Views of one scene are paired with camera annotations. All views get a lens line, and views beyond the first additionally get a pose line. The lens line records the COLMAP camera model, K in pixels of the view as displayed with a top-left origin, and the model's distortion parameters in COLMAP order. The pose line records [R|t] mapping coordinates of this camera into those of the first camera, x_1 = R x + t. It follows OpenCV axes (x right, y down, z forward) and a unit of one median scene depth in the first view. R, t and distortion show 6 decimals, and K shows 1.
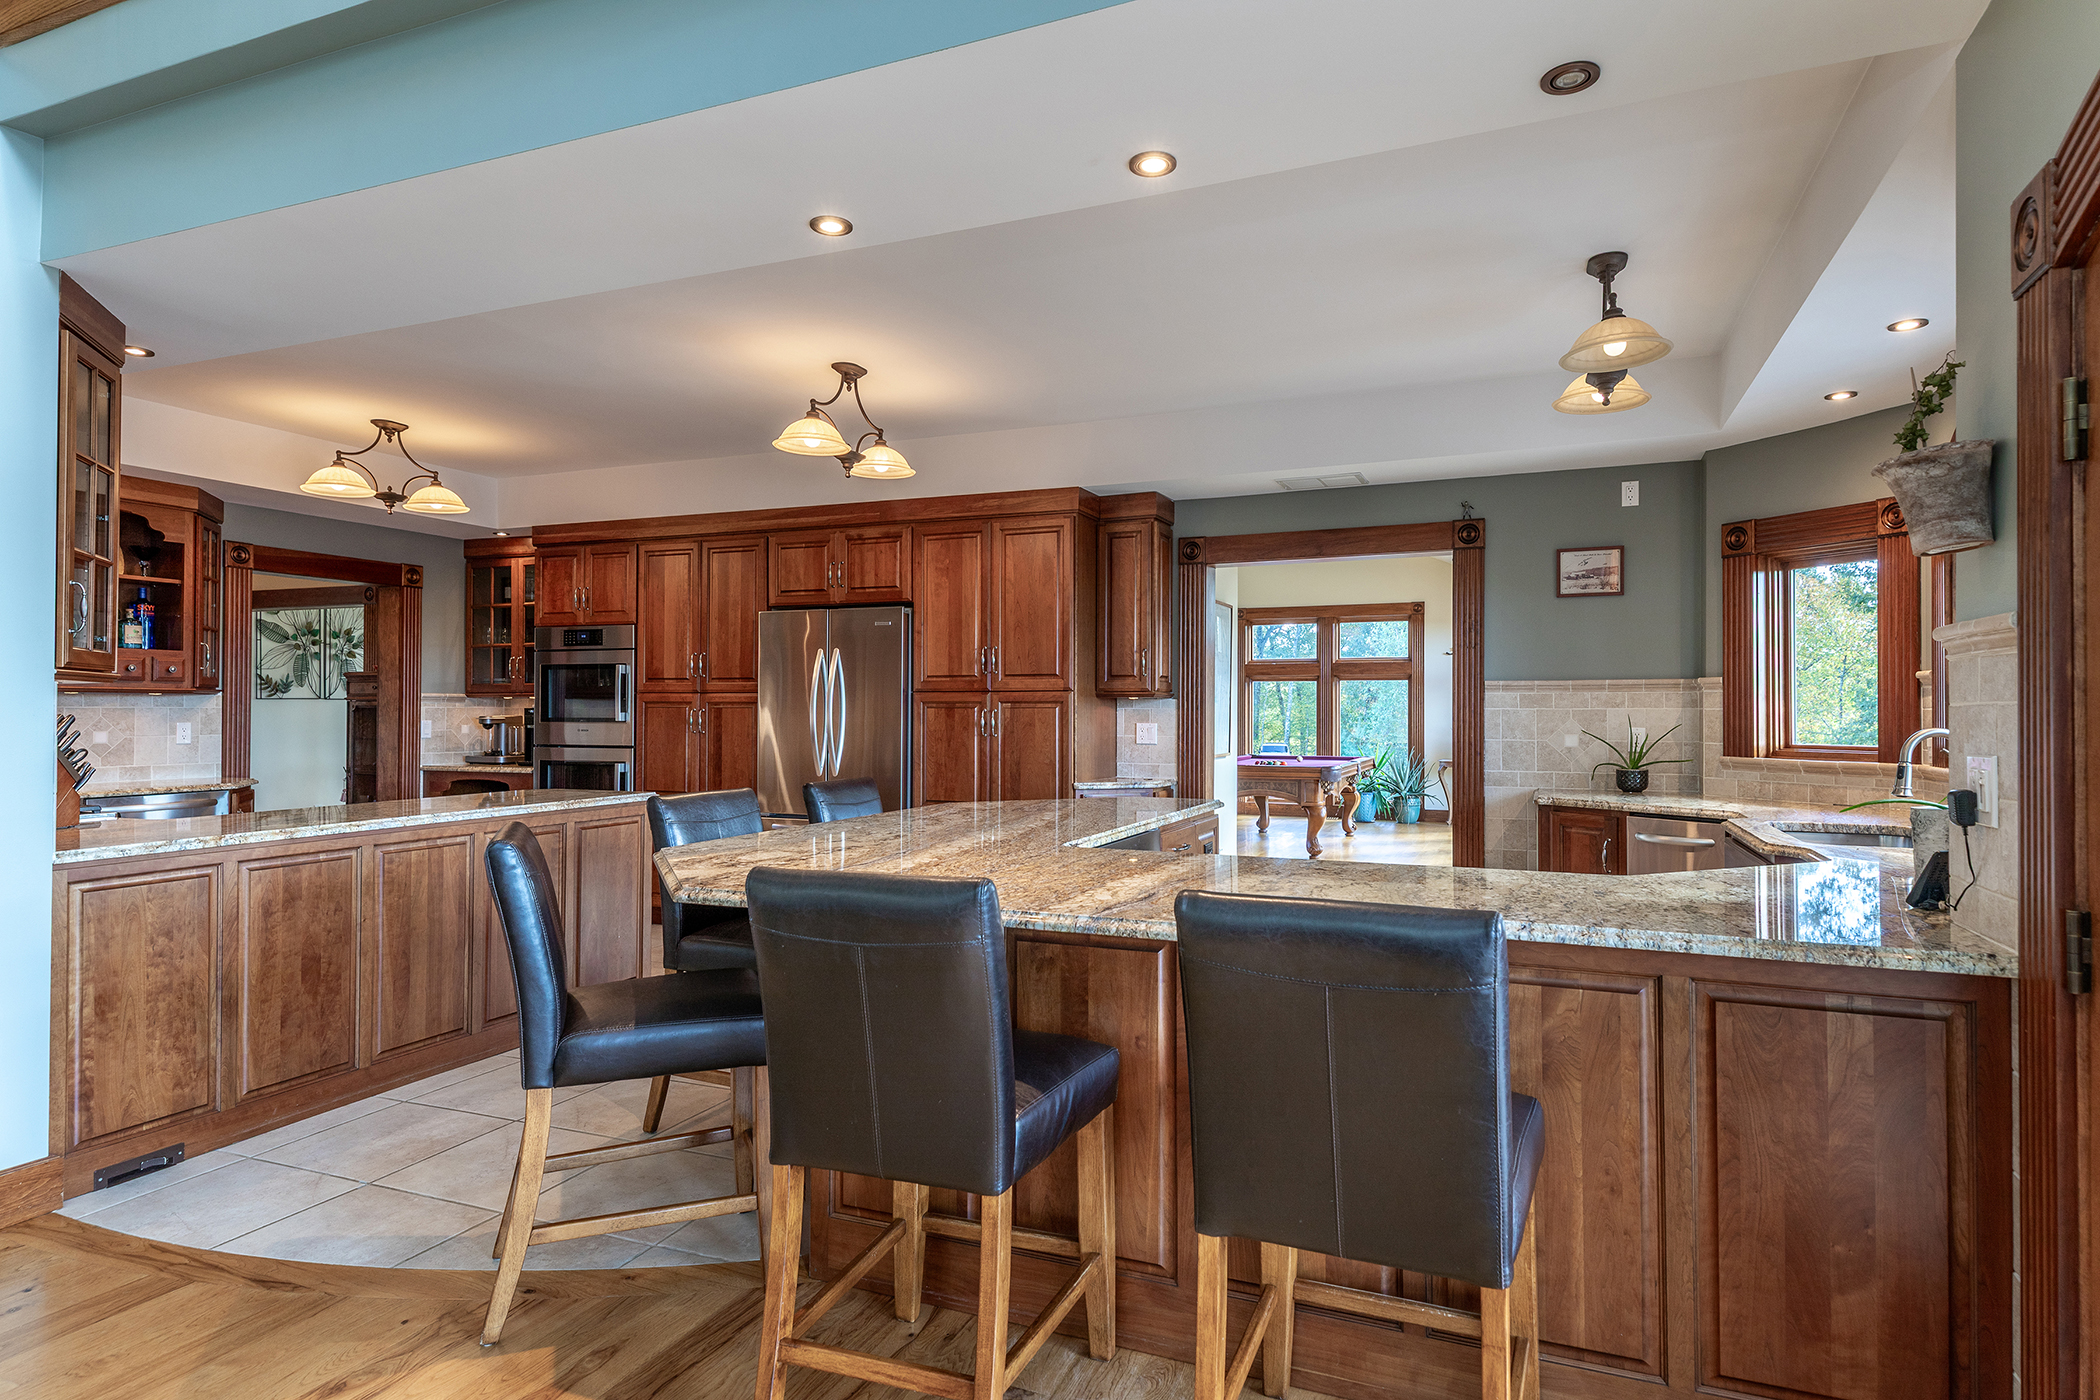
lens RADIAL K [[1102.2, 0, 1036.5], [0, 1102.2, 692.5], [0, 0, 1]] dist [0.022919, -0.004255]
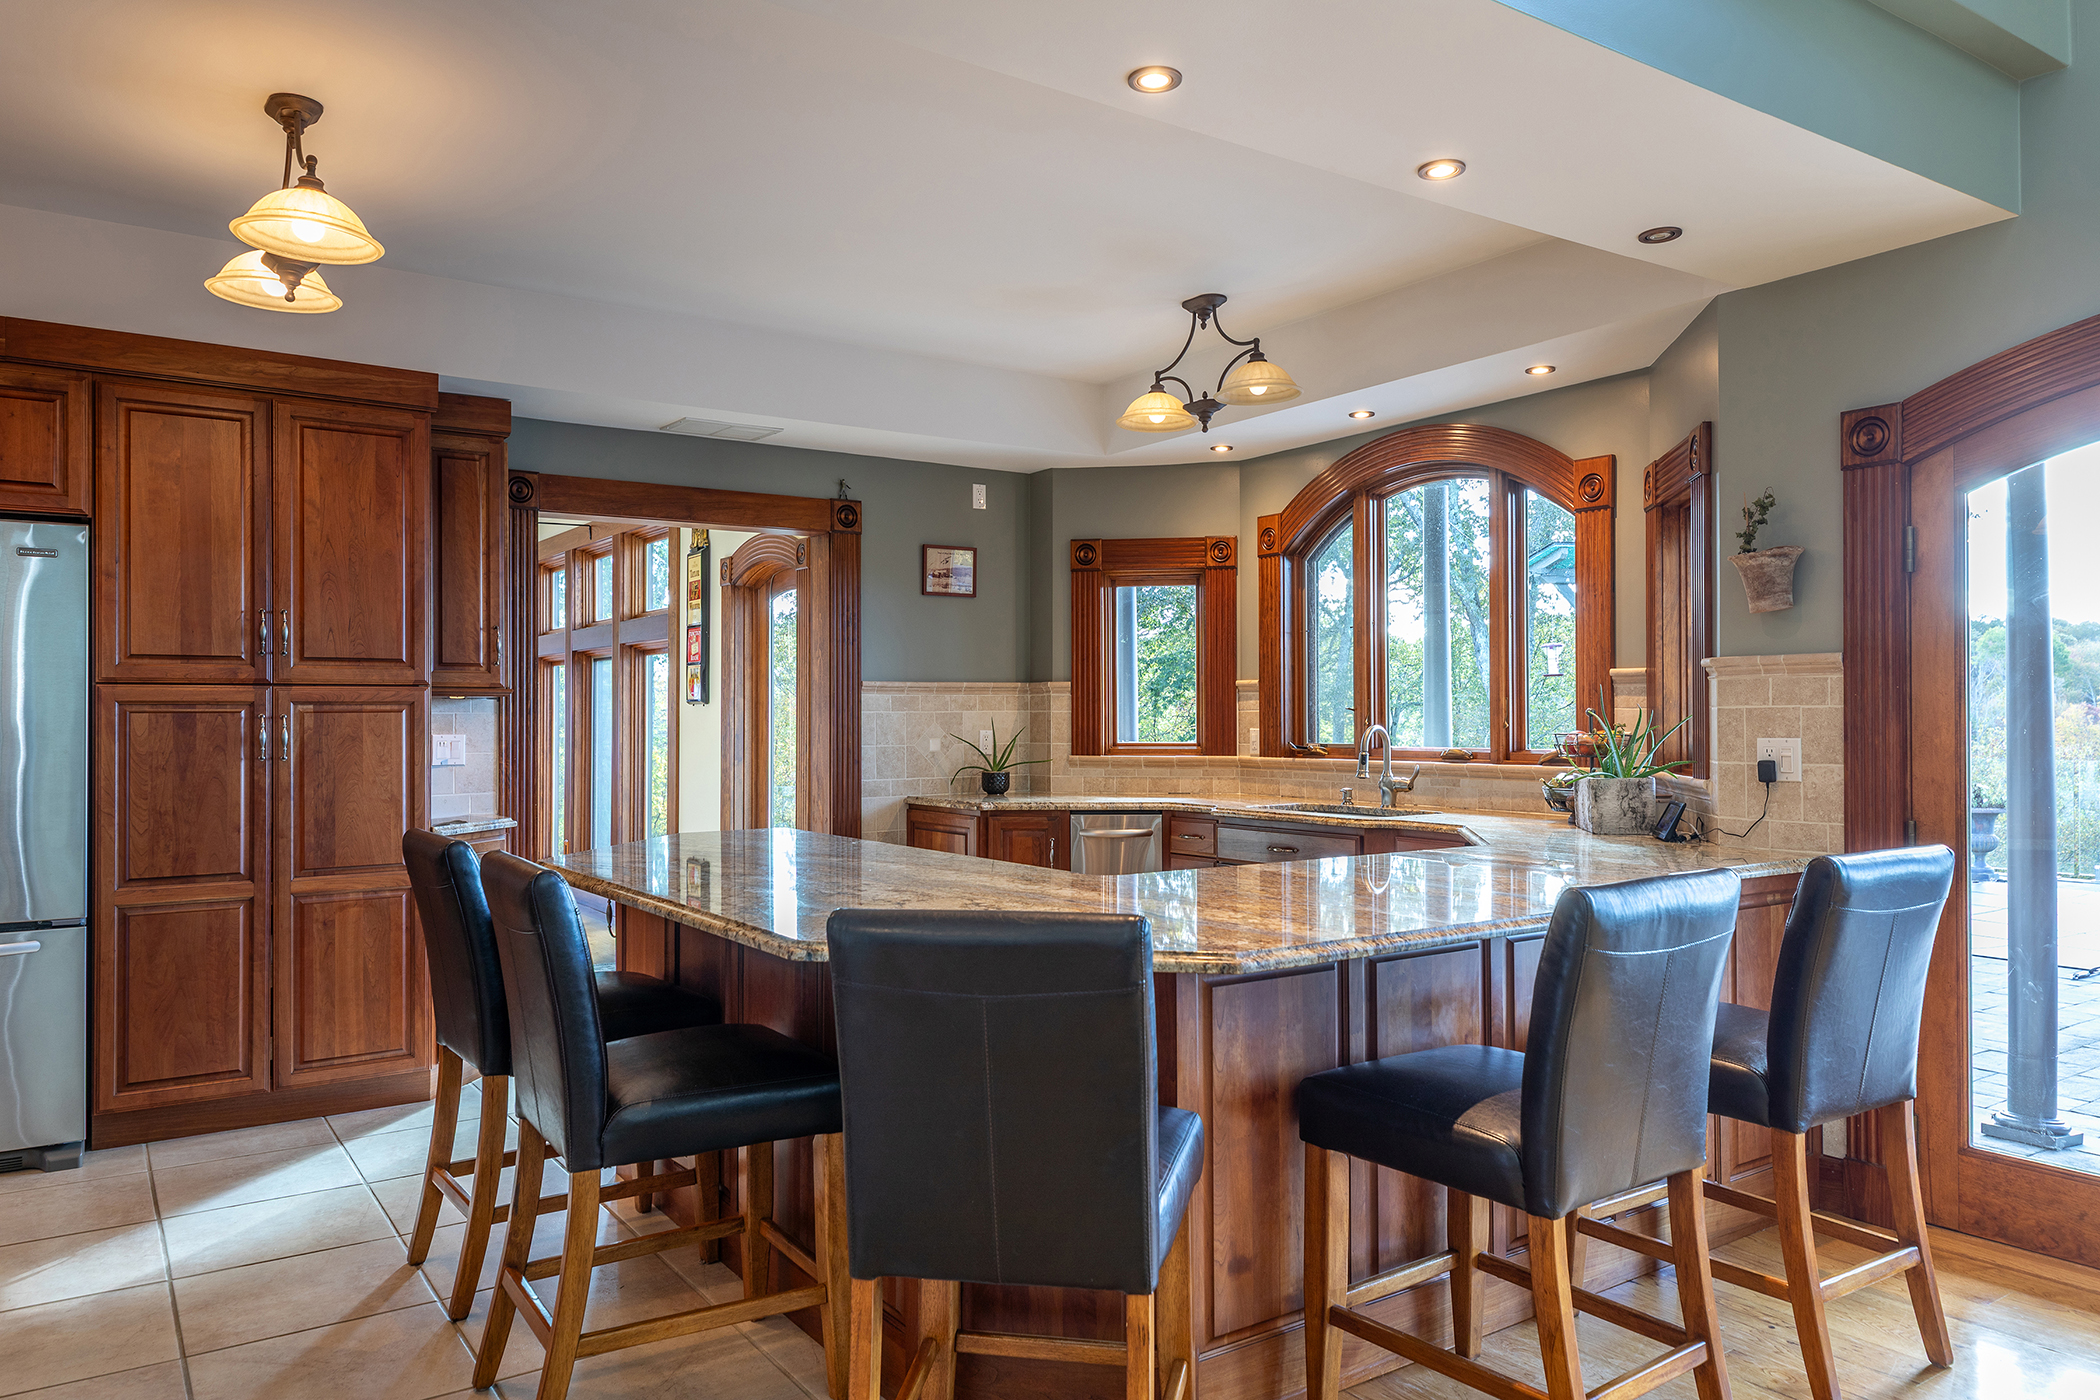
lens RADIAL K [[1475.4, 0, 1098.4], [0, 1475.4, 698.5], [0, 0, 1]] dist [0.031141, -0.003768]
pose [[0.526158, 0.005853, 0.850367, -0.523774], [-0.010113, 0.999949, -0.000625, 0.002536], [-0.850327, -0.008271, 0.526190, 0.204131]]
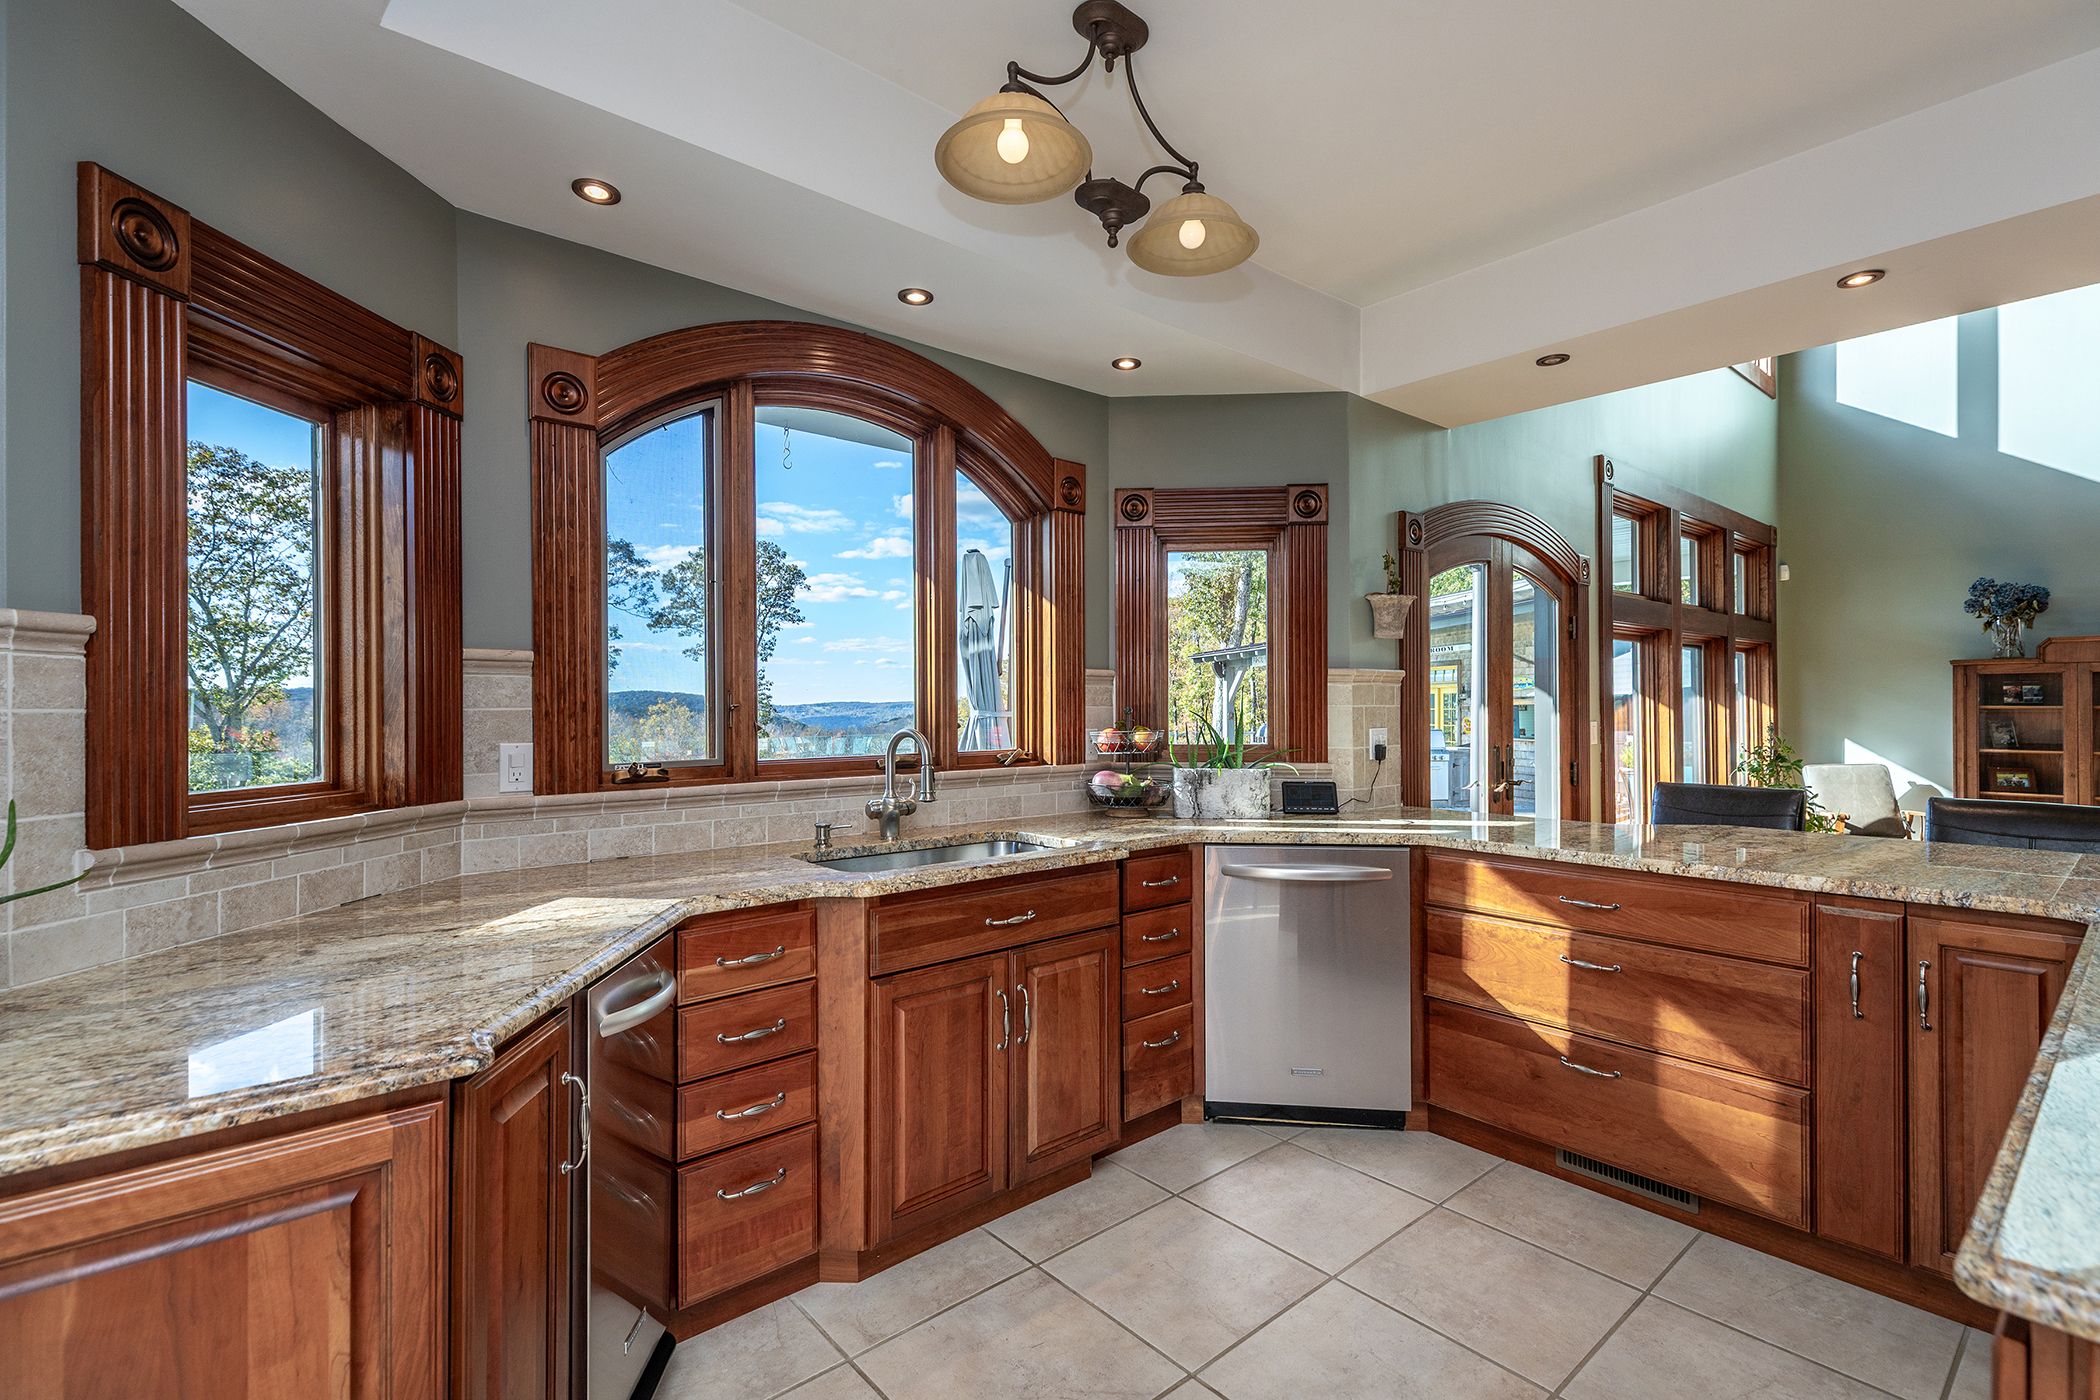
lens RADIAL K [[942.6, 0, 1070.3], [0, 942.6, 706.0], [0, 0, 1]] dist [0.021072, -0.009455]
pose [[-0.893333, 0.000391, 0.449396, 0.167553], [-0.006429, 0.999886, -0.013651, 0.013192], [-0.449350, -0.015084, -0.893228, 0.977739]]
